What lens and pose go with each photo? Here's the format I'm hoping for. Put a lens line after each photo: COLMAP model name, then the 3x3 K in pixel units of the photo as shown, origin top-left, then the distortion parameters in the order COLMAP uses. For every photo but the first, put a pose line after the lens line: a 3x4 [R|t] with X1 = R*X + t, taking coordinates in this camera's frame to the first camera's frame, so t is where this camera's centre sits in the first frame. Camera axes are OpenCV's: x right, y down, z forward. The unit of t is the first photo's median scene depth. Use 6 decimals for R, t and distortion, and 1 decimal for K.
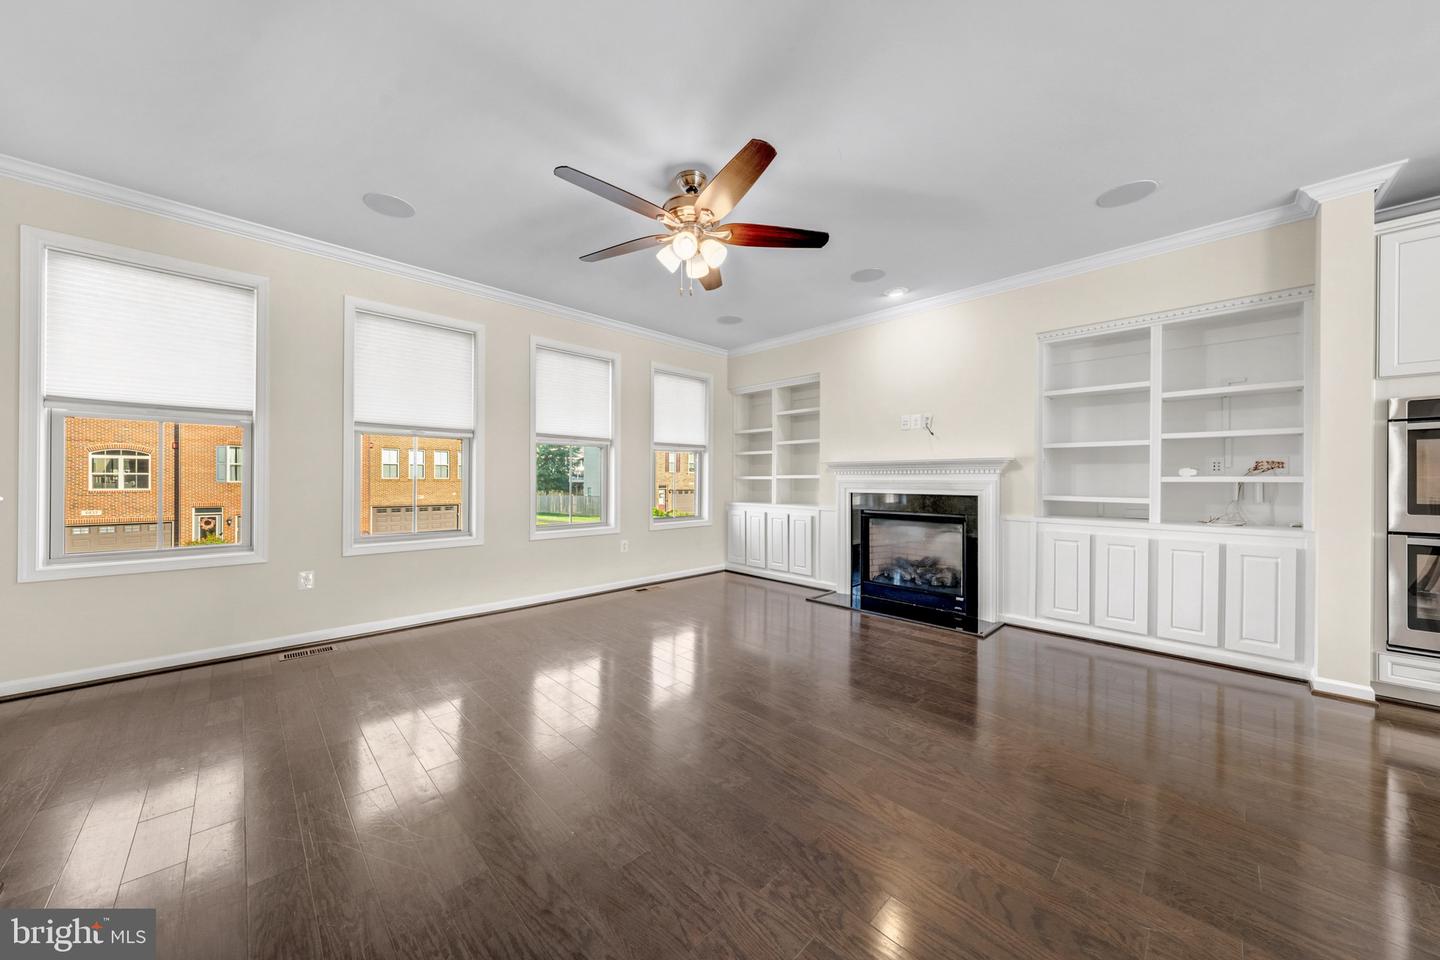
lens RADIAL K [[487.9, 0, 713.5], [0, 487.9, 474.3], [0, 0, 1]] dist [-0.000817, -0.000169]
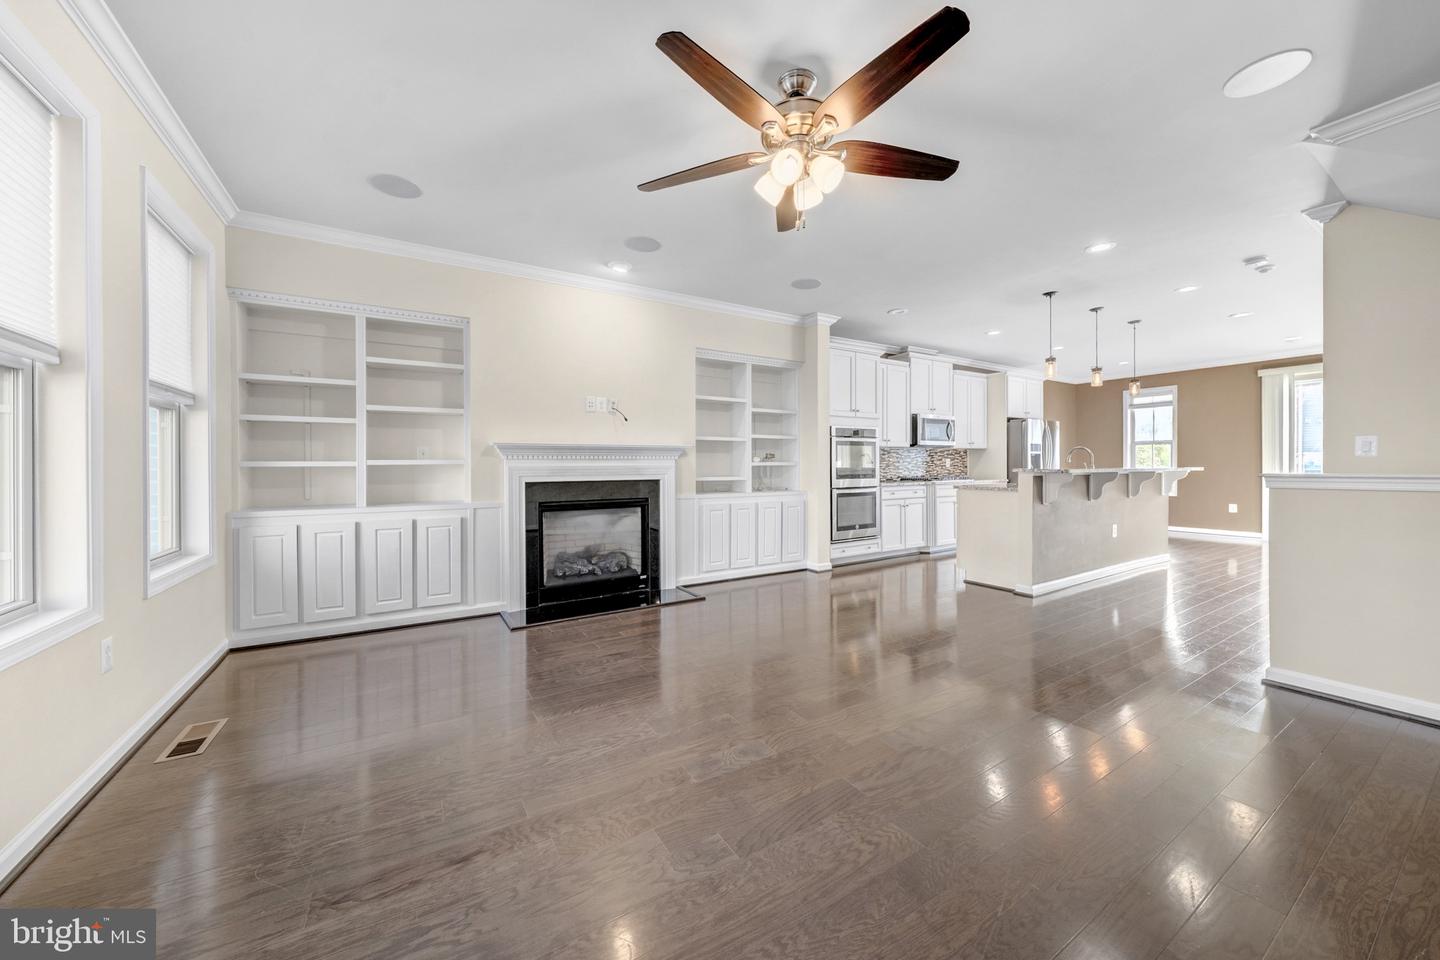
lens RADIAL K [[518.5, 0, 727.5], [0, 518.5, 467.3], [0, 0, 1]] dist [-0.000333, -0.000030]
pose [[0.214955, -0.009545, 0.976577, -0.544478], [-0.004678, 0.999931, 0.010802, 0.002545], [-0.976613, -0.006890, 0.214896, 0.561360]]
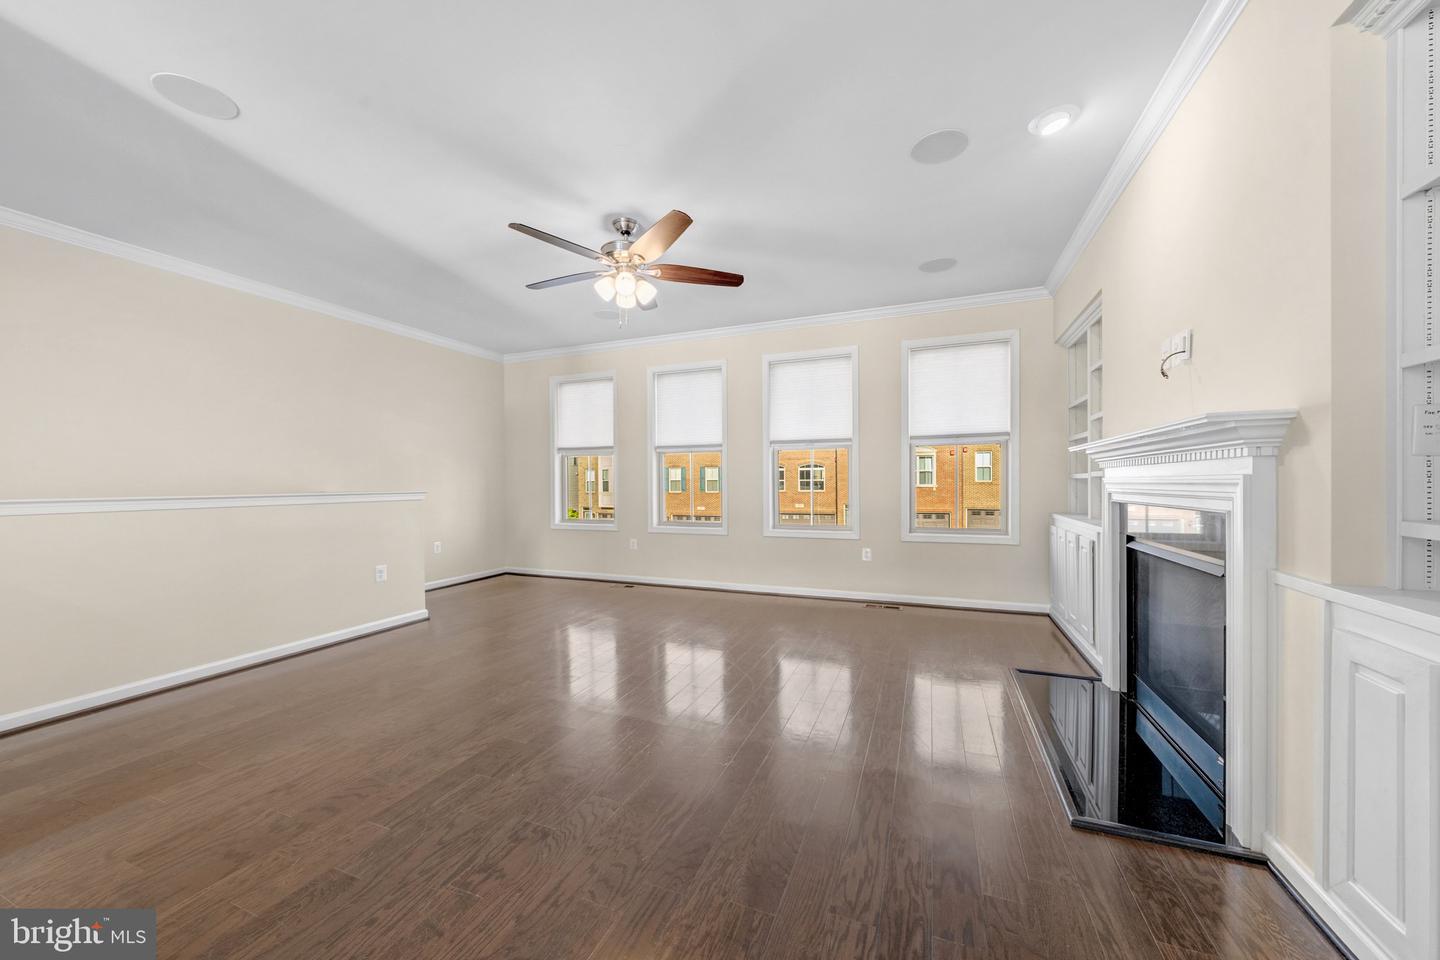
lens RADIAL K [[532.0, 0, 714.3], [0, 532.0, 480.8], [0, 0, 1]] dist [-0.000683, 0.000273]
pose [[0.386928, -0.011827, -0.922034, 0.725962], [0.019746, 0.999795, -0.004538, 0.009030], [0.921899, -0.016451, 0.387082, 0.422656]]
